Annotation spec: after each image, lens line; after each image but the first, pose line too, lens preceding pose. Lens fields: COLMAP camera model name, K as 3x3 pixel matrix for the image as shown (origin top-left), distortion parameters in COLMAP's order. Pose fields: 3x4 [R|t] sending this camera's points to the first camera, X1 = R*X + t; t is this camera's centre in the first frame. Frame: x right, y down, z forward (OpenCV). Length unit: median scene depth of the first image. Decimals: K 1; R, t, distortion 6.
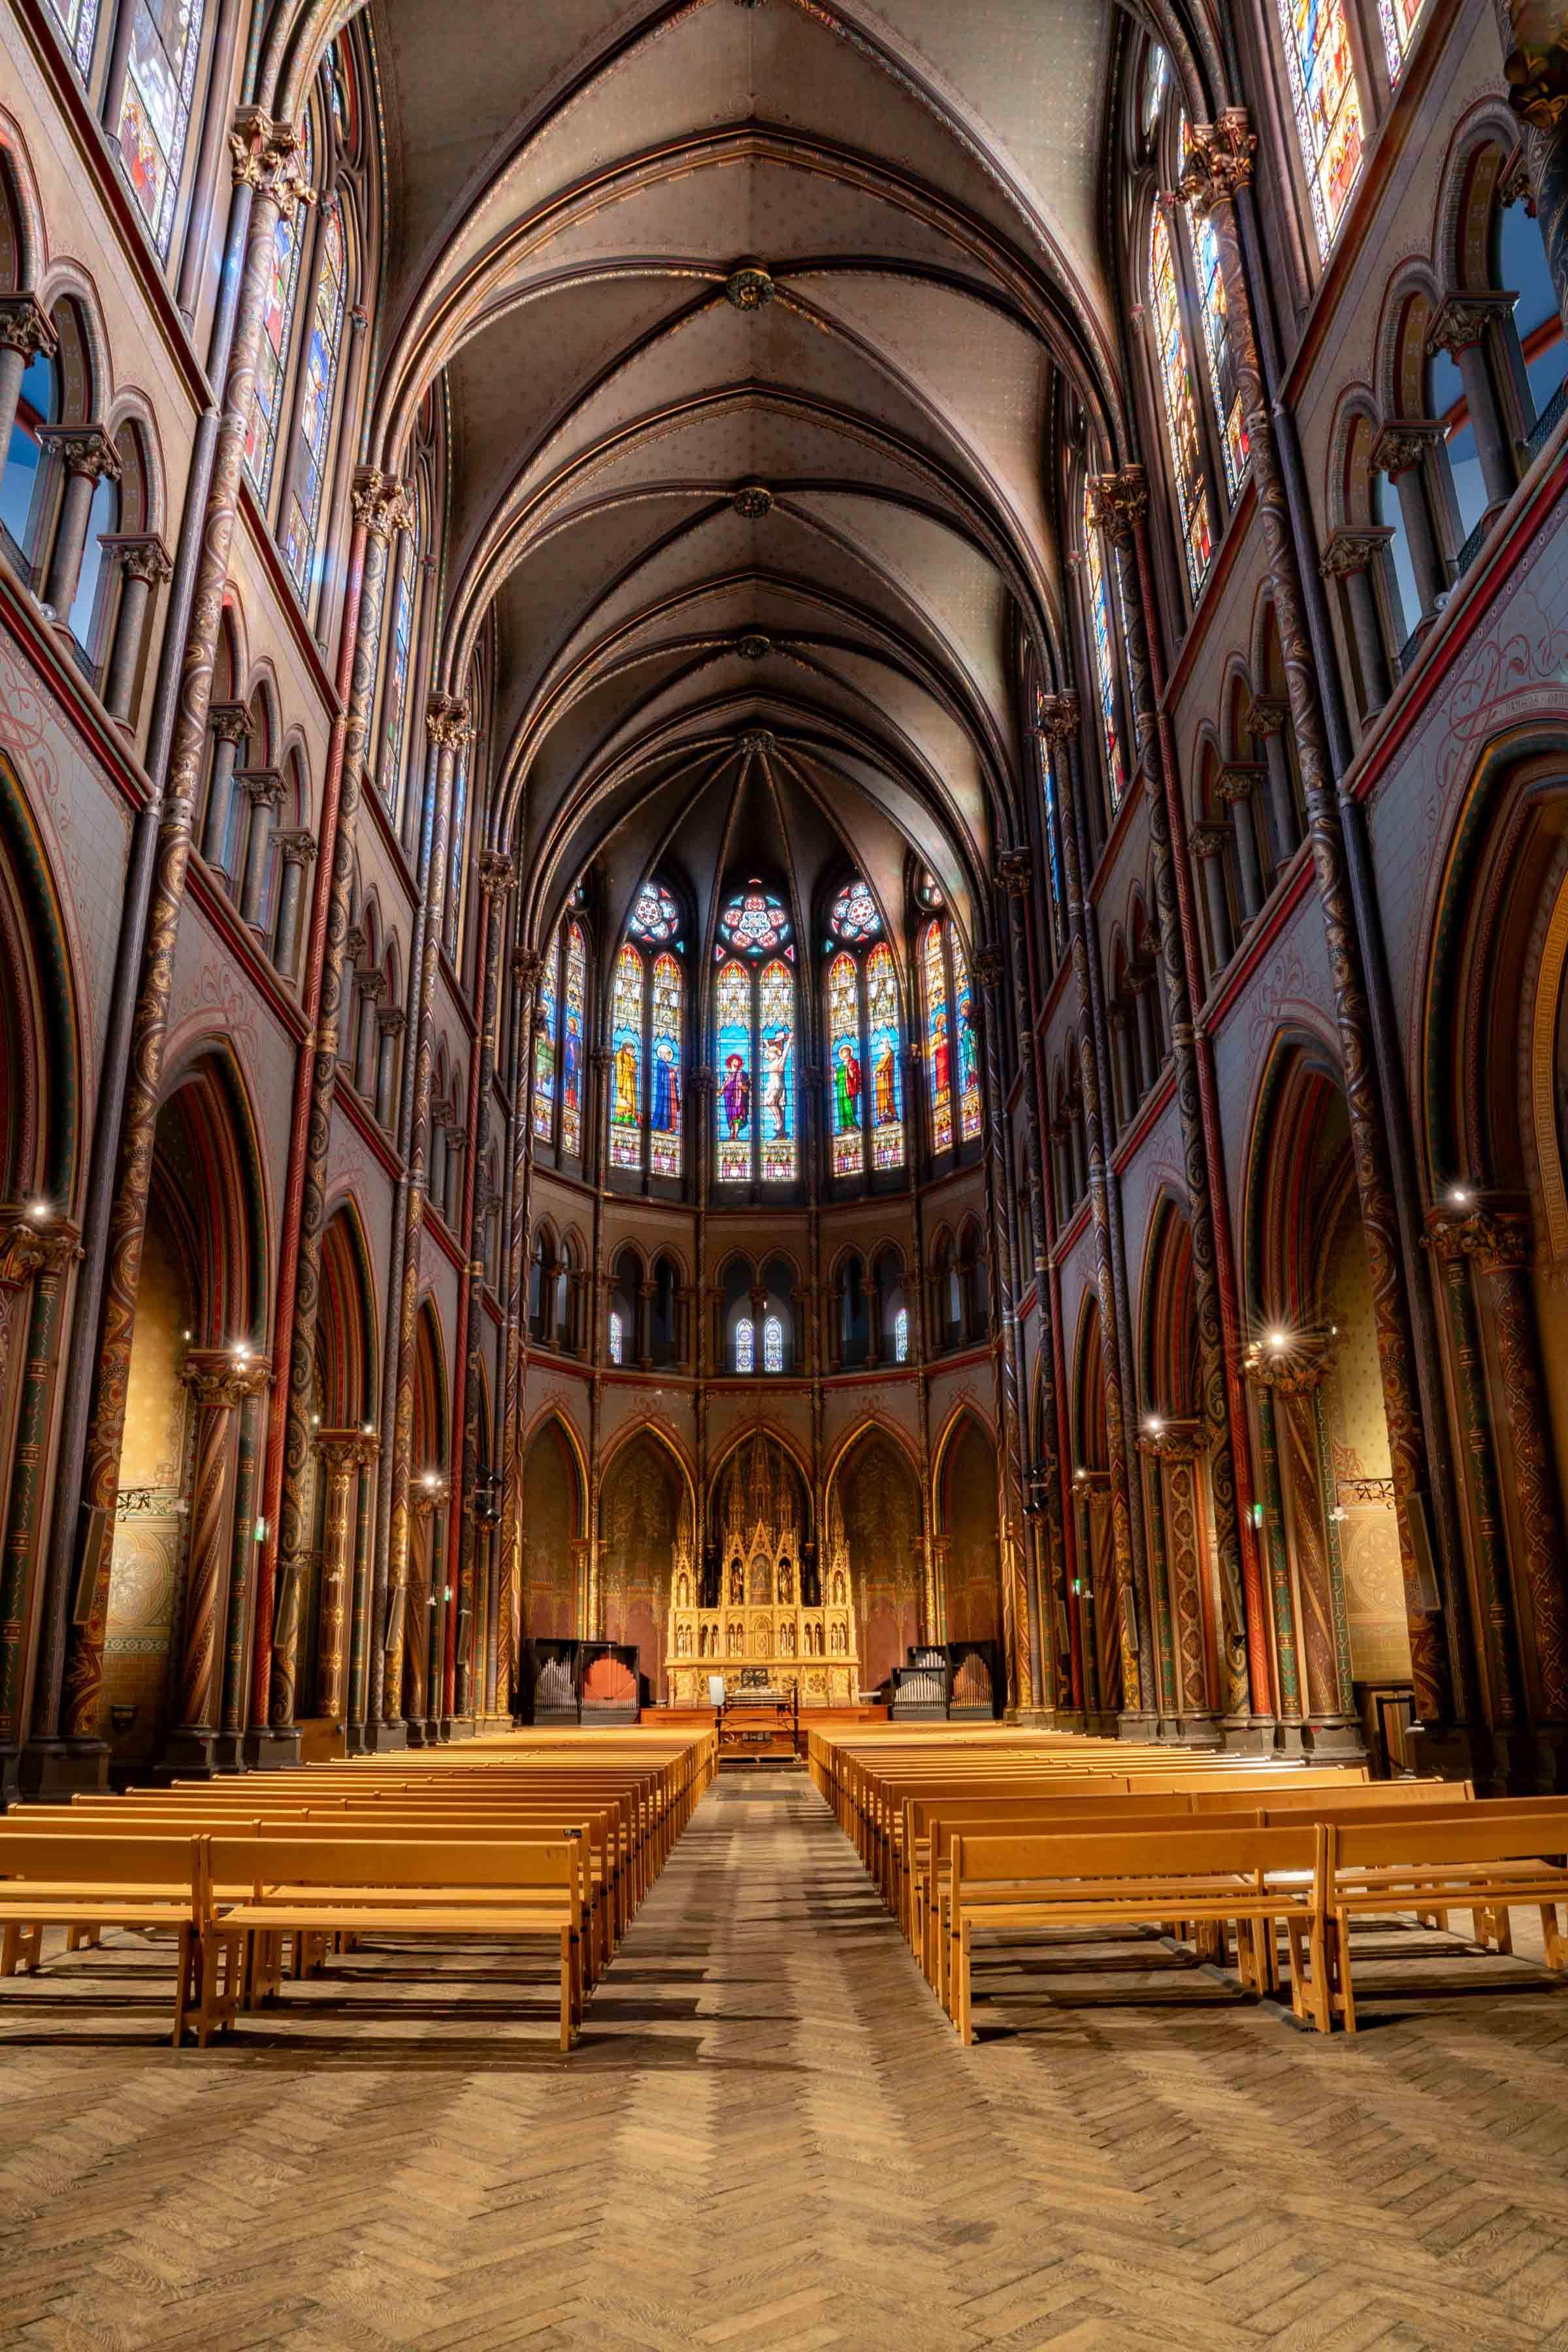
lens RADIAL K [[1646.3, 0, 784.0], [0, 1646.3, 1176.0], [0, 0, 1]] dist [-0.180984, 0.129866]
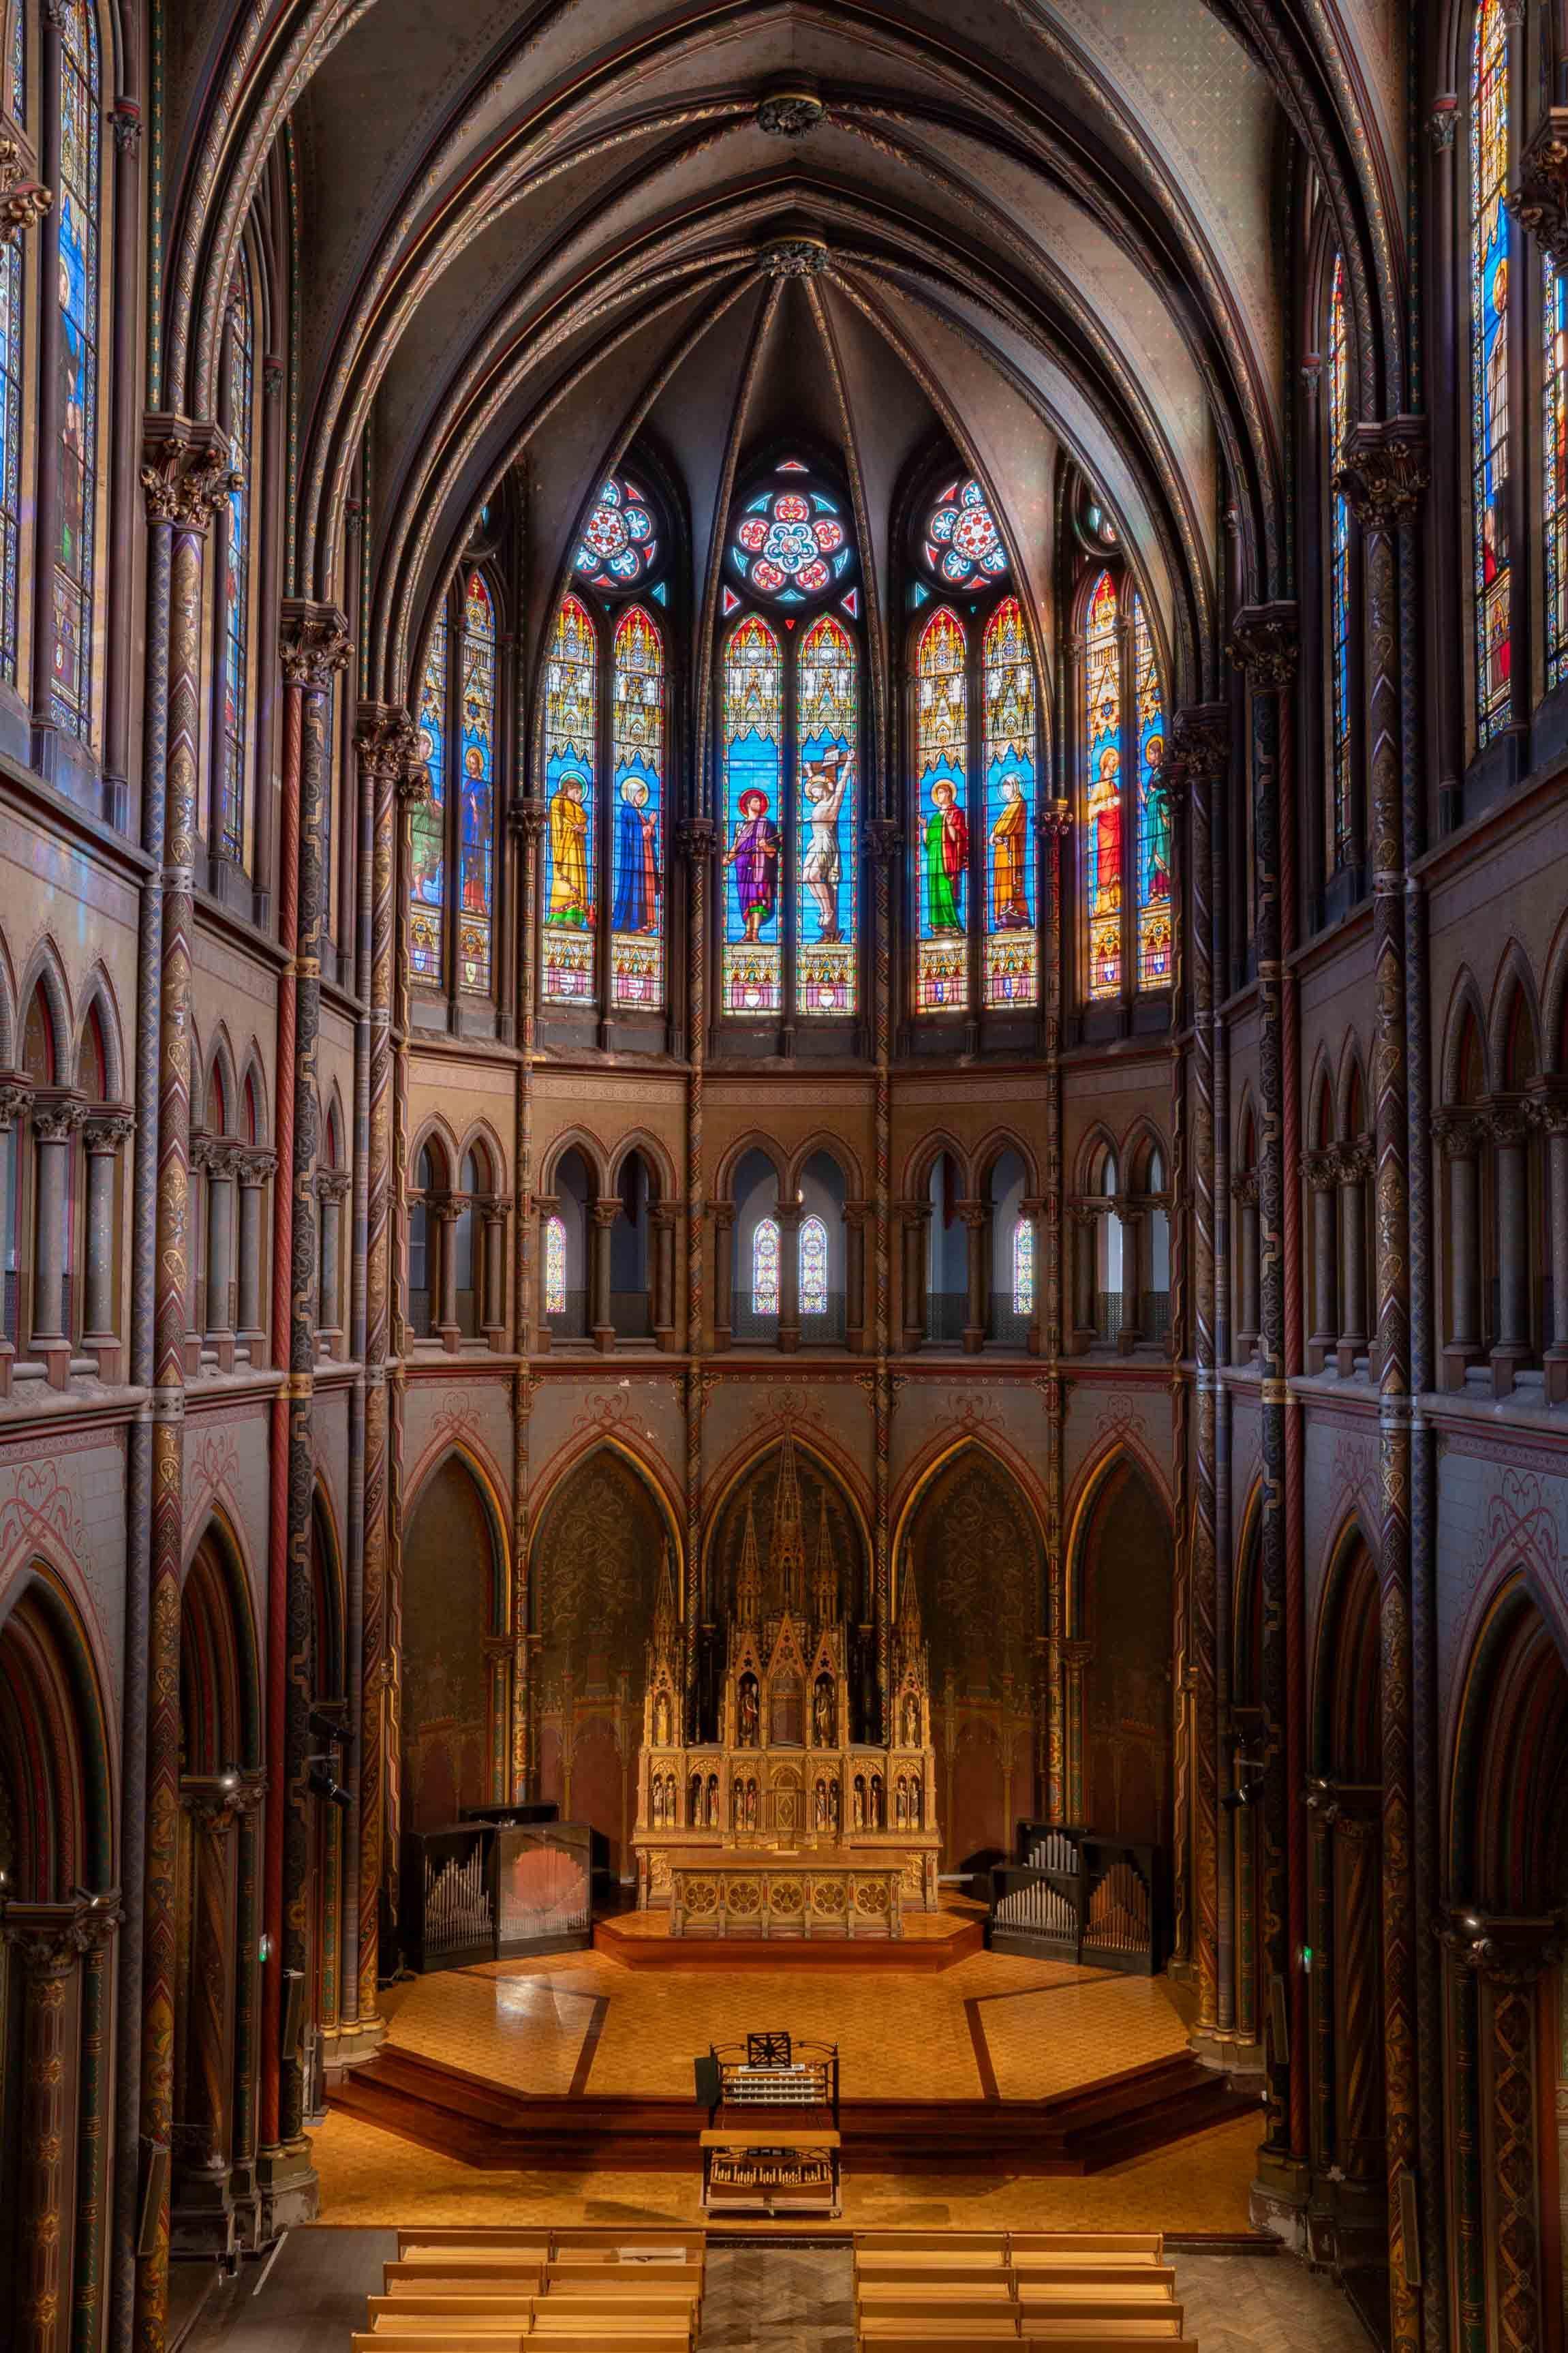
lens RADIAL K [[2454.9, 0, 784.0], [0, 2454.9, 1176.5], [0, 0, 1]] dist [-0.062638, 0.190458]
pose [[0.999679, 0.015940, -0.019708, 0.000149], [-0.010472, 0.967787, 0.251552, -0.172297], [0.023083, -0.251264, 0.967643, 0.129208]]
